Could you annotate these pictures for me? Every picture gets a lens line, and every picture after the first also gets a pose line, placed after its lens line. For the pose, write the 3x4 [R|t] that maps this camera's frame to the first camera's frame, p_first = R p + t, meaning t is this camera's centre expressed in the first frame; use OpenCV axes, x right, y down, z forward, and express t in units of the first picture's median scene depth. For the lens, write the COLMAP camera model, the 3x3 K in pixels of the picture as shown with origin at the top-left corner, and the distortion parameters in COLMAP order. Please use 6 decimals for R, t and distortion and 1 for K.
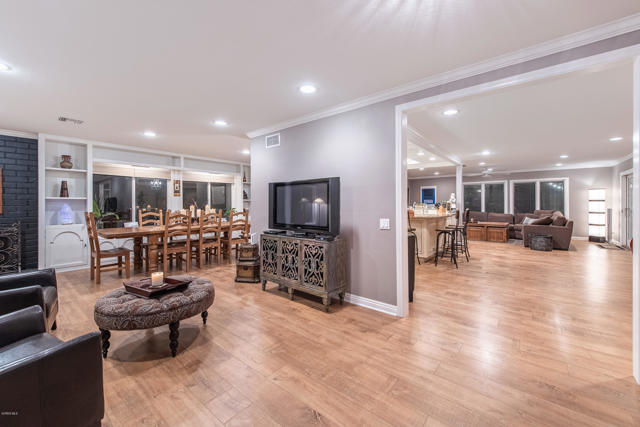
lens RADIAL K [[253.5, 0, 324.0], [0, 253.5, 206.7], [0, 0, 1]] dist [0.007665, -0.000891]
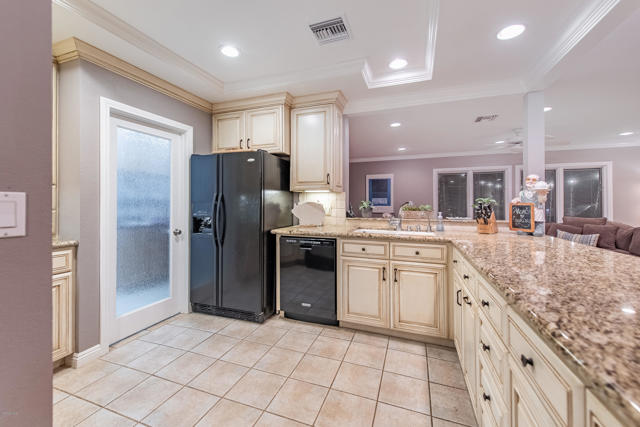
lens RADIAL K [[253.5, 0, 319.9], [0, 253.5, 208.6], [0, 0, 1]] dist [0.007665, -0.000891]
pose [[0.947592, -0.003259, 0.319467, 0.156477], [0.000718, 0.999967, 0.008070, -0.012418], [-0.319482, -0.007417, 0.947563, 0.793987]]
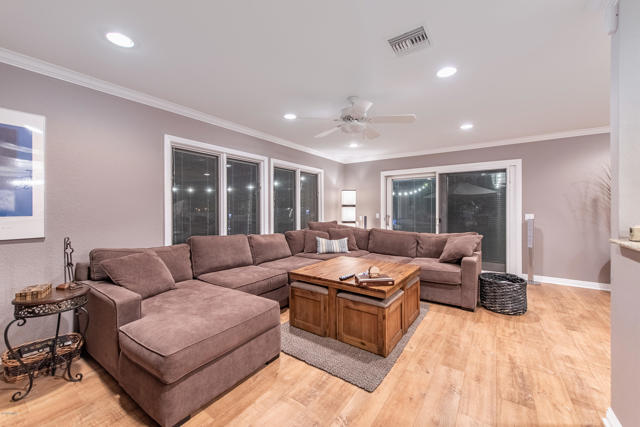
lens RADIAL K [[253.5, 0, 322.5], [0, 253.5, 210.8], [0, 0, 1]] dist [0.007665, -0.000891]
pose [[-0.082142, -0.001571, 0.996619, 0.378705], [0.022665, 0.999737, 0.003444, -0.014899], [-0.996363, 0.022871, -0.082085, 1.281988]]
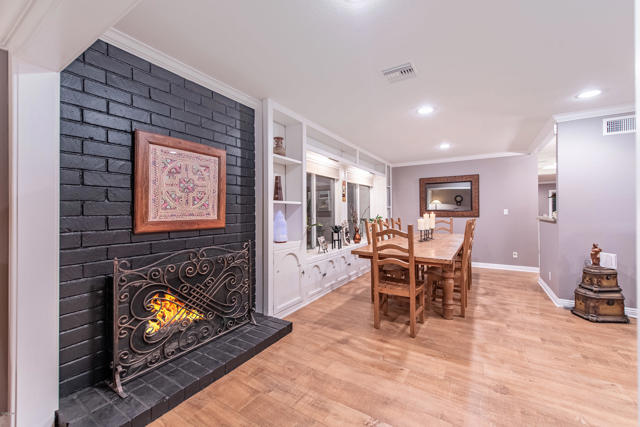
lens RADIAL K [[253.5, 0, 323.4], [0, 253.5, 209.9], [0, 0, 1]] dist [0.007665, -0.000891]
pose [[0.988963, -0.001197, 0.148155, -0.667328], [0.003921, 0.999828, -0.018101, -0.002237], [-0.148108, 0.018482, 0.988799, 0.228827]]
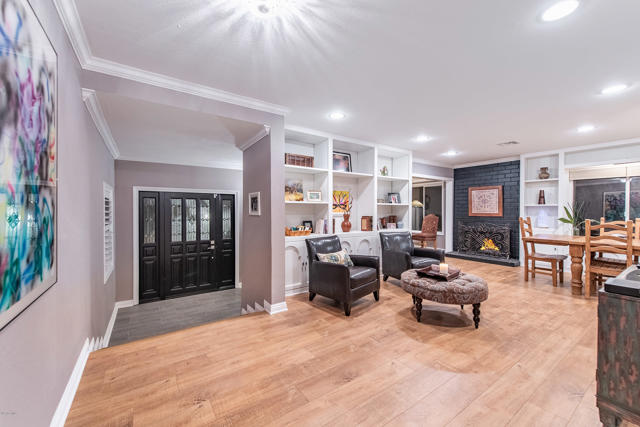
lens RADIAL K [[253.5, 0, 319.7], [0, 253.5, 213.0], [0, 0, 1]] dist [0.007665, -0.000891]
pose [[-0.275507, 0.012312, -0.961220, 0.237817], [-0.013349, 0.999773, 0.016631, -0.002501], [0.961206, 0.017413, -0.275280, 0.237372]]
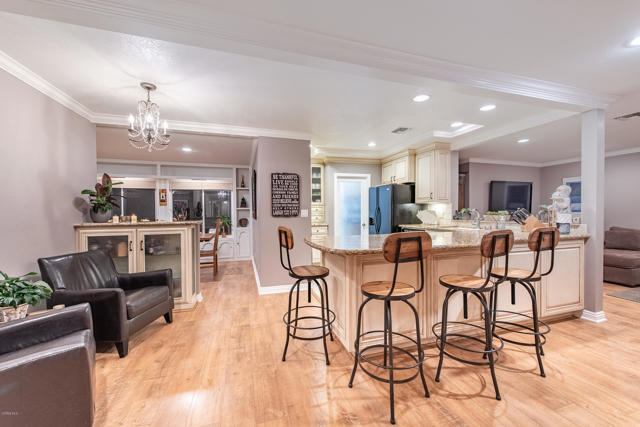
lens RADIAL K [[253.5, 0, 321.1], [0, 253.5, 216.8], [0, 0, 1]] dist [0.007665, -0.000891]
pose [[0.831495, 0.005445, -0.555505, 0.420935], [-0.000716, 0.999962, 0.008731, -0.006364], [0.555531, -0.006862, 0.831467, 0.465448]]
